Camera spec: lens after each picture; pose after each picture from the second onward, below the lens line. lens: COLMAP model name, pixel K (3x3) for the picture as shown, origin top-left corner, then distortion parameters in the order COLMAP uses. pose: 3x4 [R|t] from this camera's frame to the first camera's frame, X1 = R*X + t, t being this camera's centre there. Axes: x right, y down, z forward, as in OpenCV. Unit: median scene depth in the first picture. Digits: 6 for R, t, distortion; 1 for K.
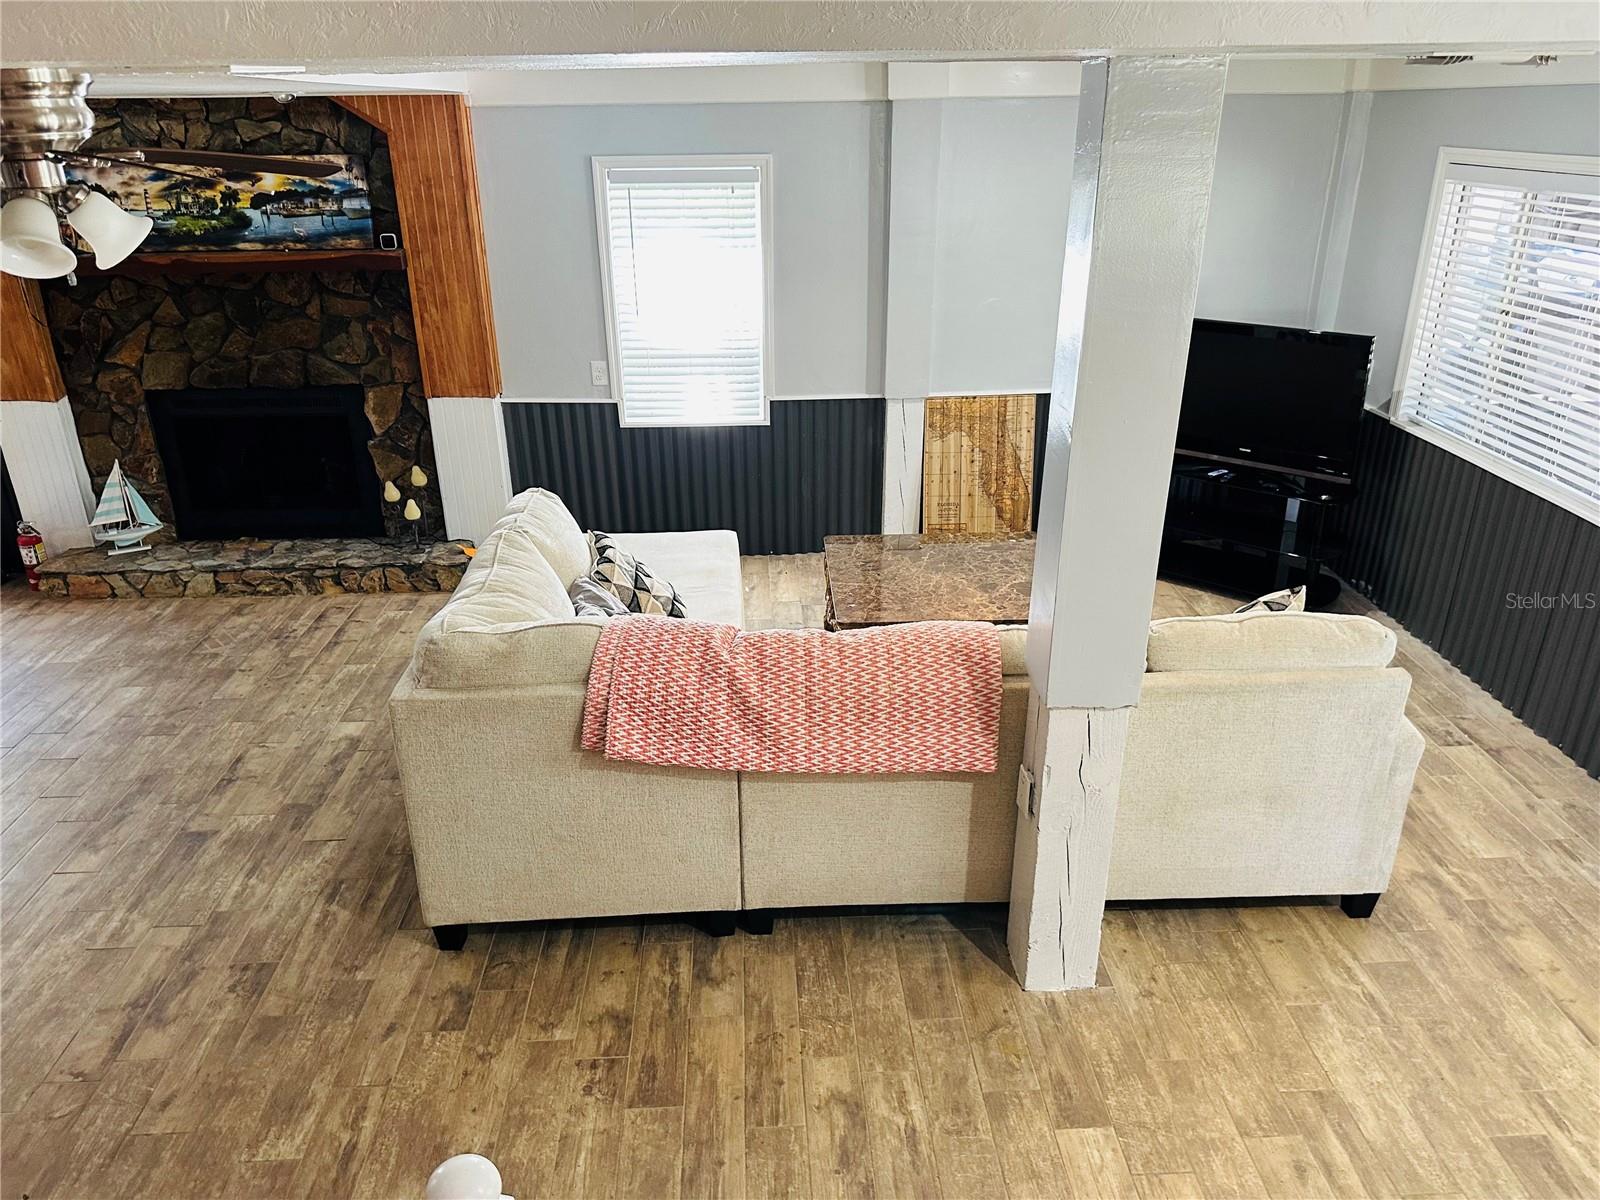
lens RADIAL K [[1127.6, 0, 802.2], [0, 1127.6, 609.2], [0, 0, 1]] dist [0.074769, -0.093956]
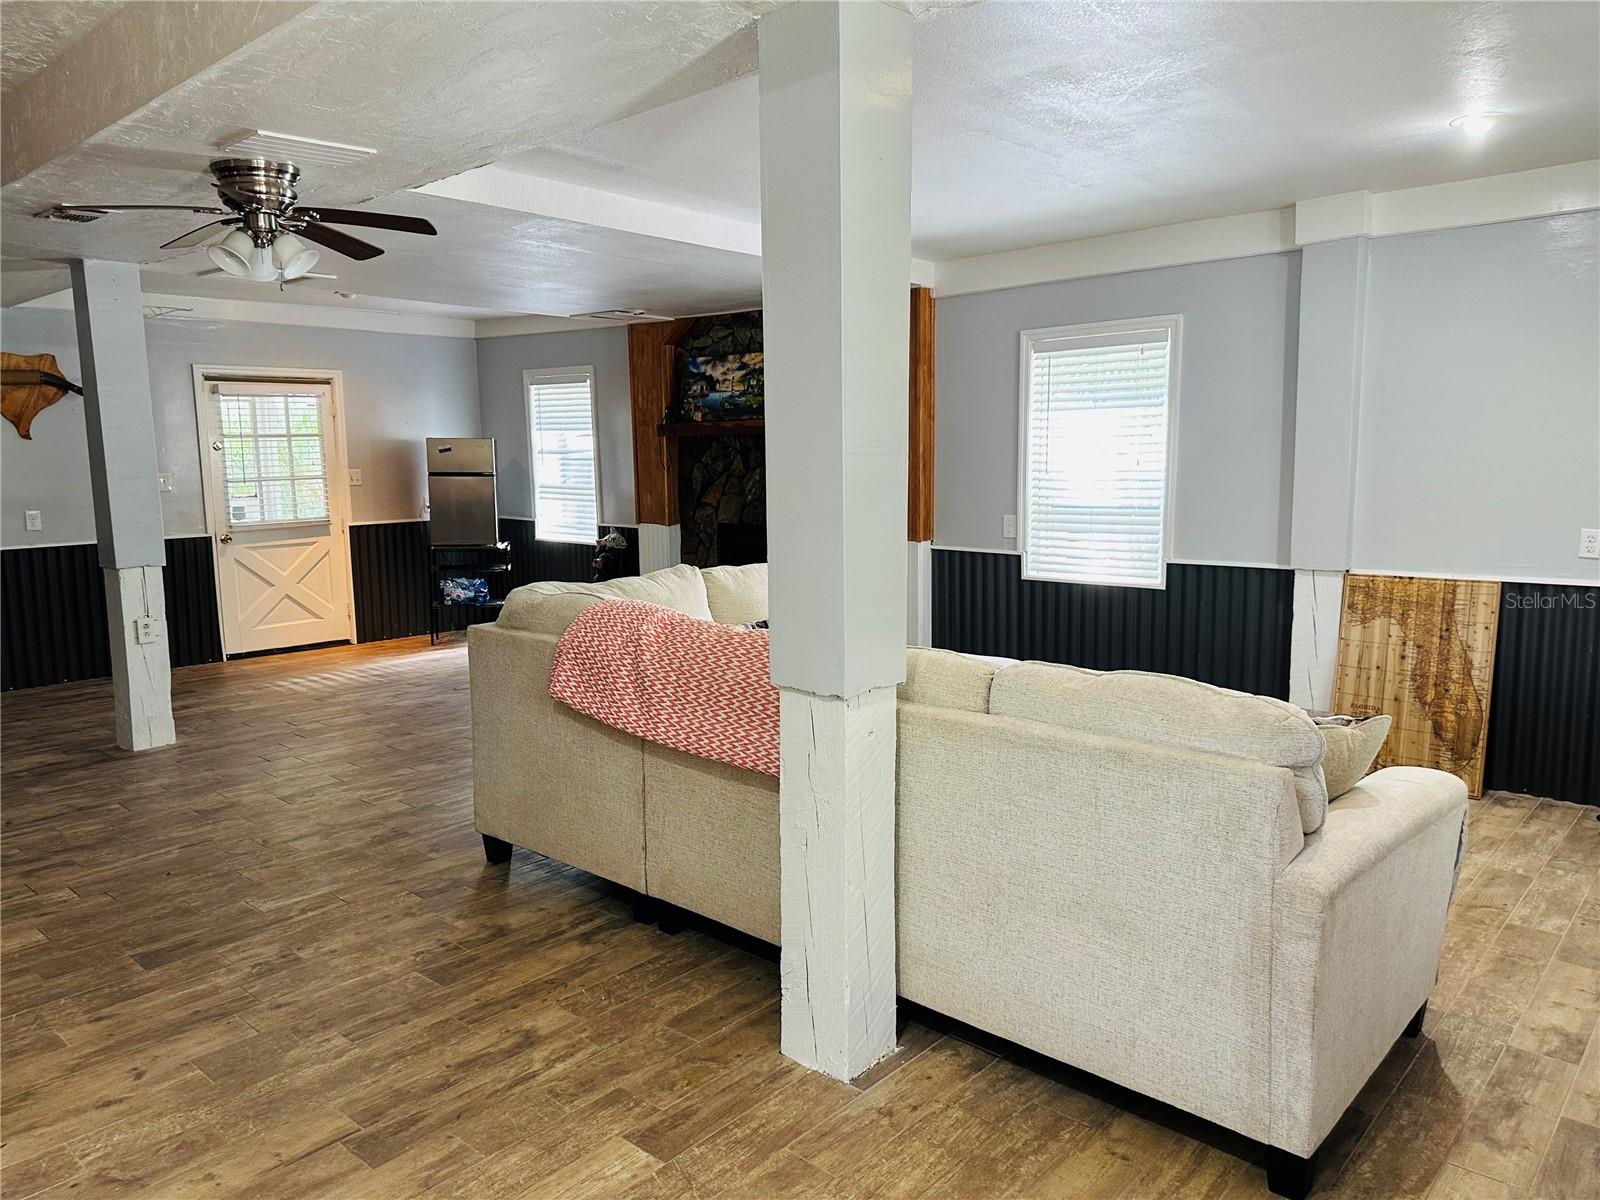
lens RADIAL K [[1127.6, 0, 793.6], [0, 1127.6, 608.0], [0, 0, 1]] dist [0.074769, -0.093956]
pose [[0.705825, 0.095119, -0.701972, 0.442174], [-0.279431, 0.947976, -0.152512, 0.083055], [0.650945, 0.303799, 0.695684, 0.175217]]
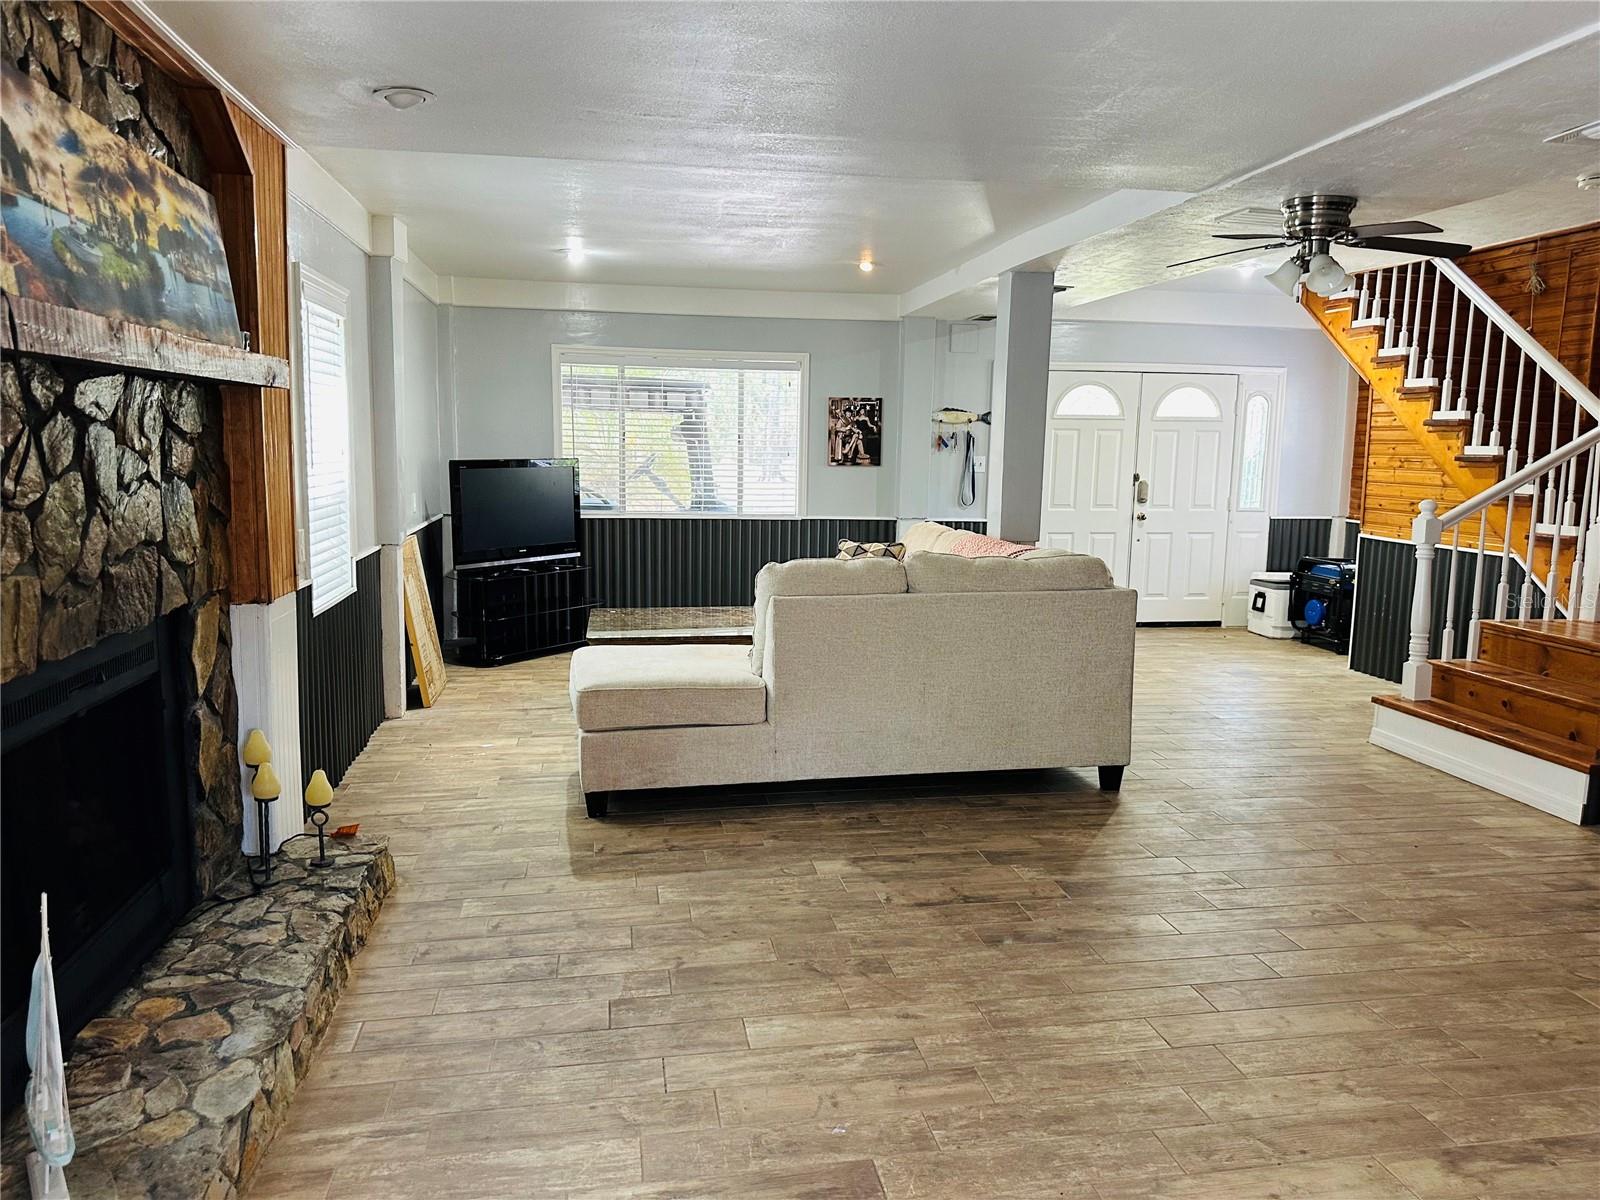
lens RADIAL K [[1127.6, 0, 800.3], [0, 1127.6, 597.0], [0, 0, 1]] dist [0.074769, -0.093956]
pose [[-0.124044, -0.128067, 0.983978, -0.981871], [0.389317, 0.905843, 0.166976, -0.186610], [-0.912713, 0.403791, -0.062506, 0.815284]]
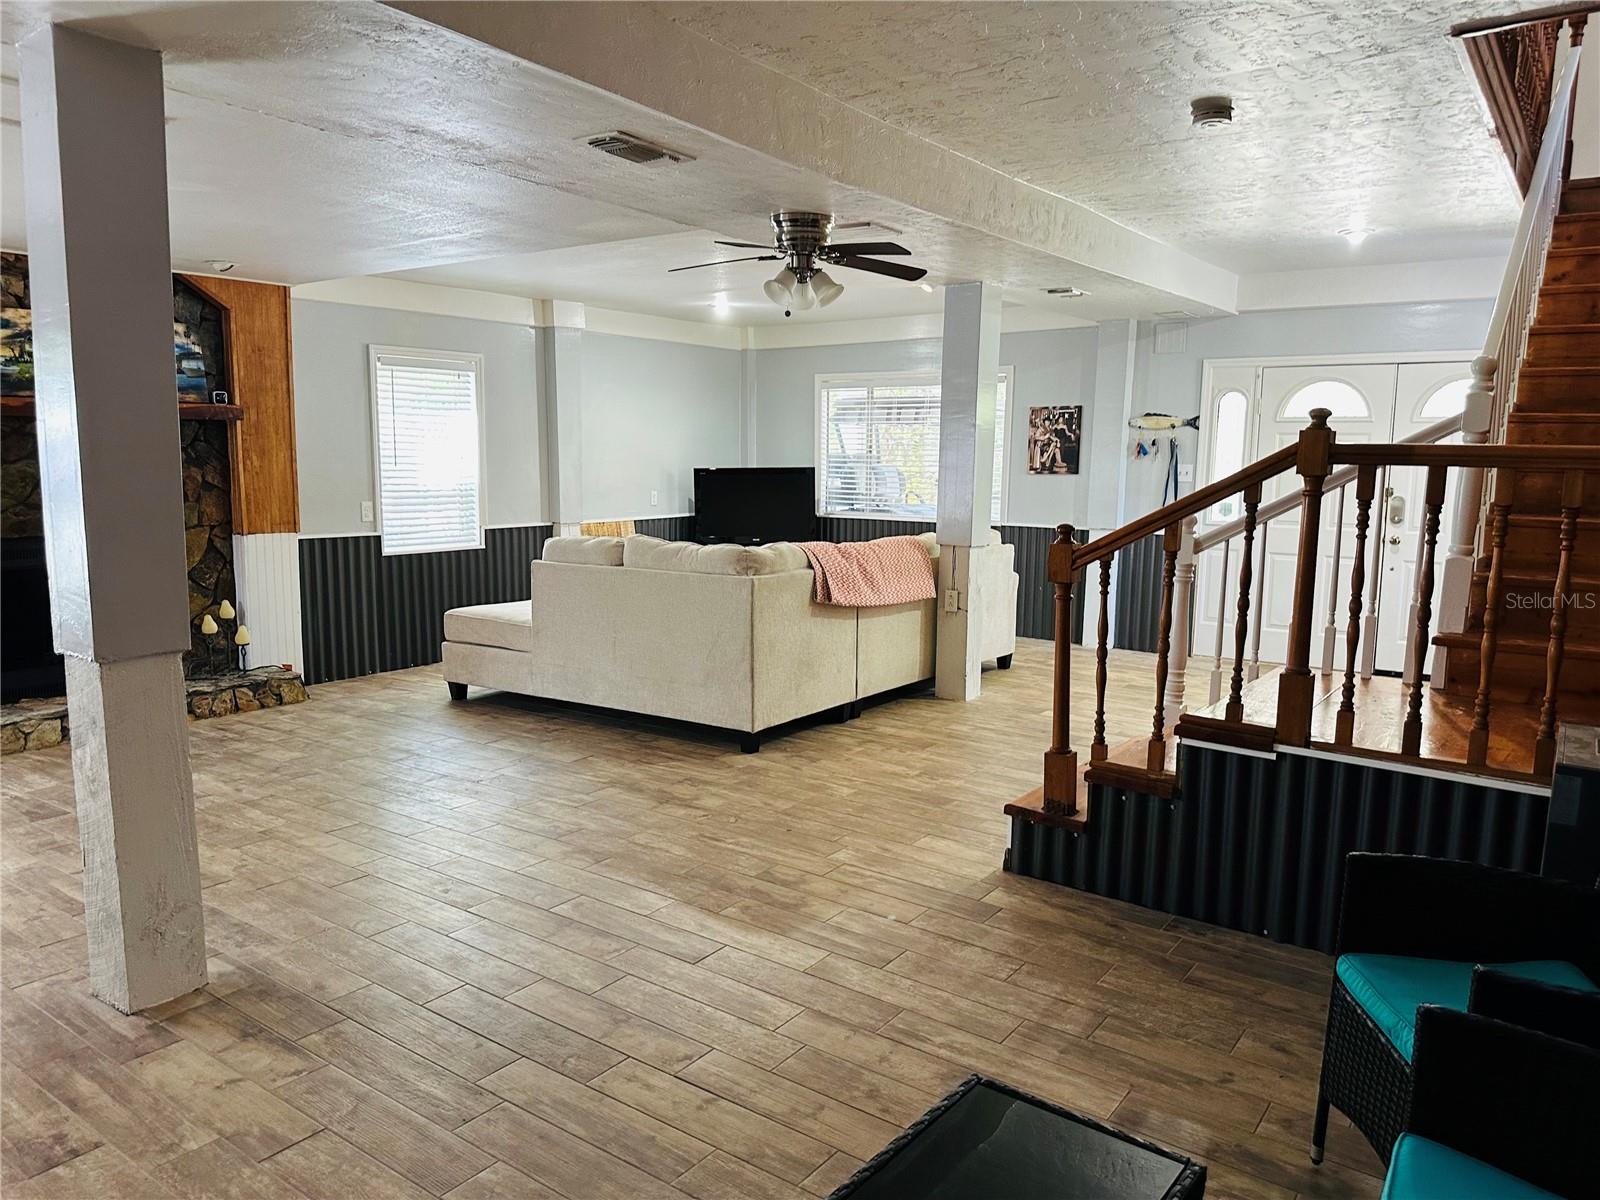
lens RADIAL K [[1127.6, 0, 801.6], [0, 1127.6, 613.2], [0, 0, 1]] dist [0.074769, -0.093956]
pose [[0.622675, -0.098683, 0.776233, -0.894880], [0.306022, 0.943715, -0.125509, 0.200620], [-0.720157, 0.315696, 0.617826, -0.058563]]
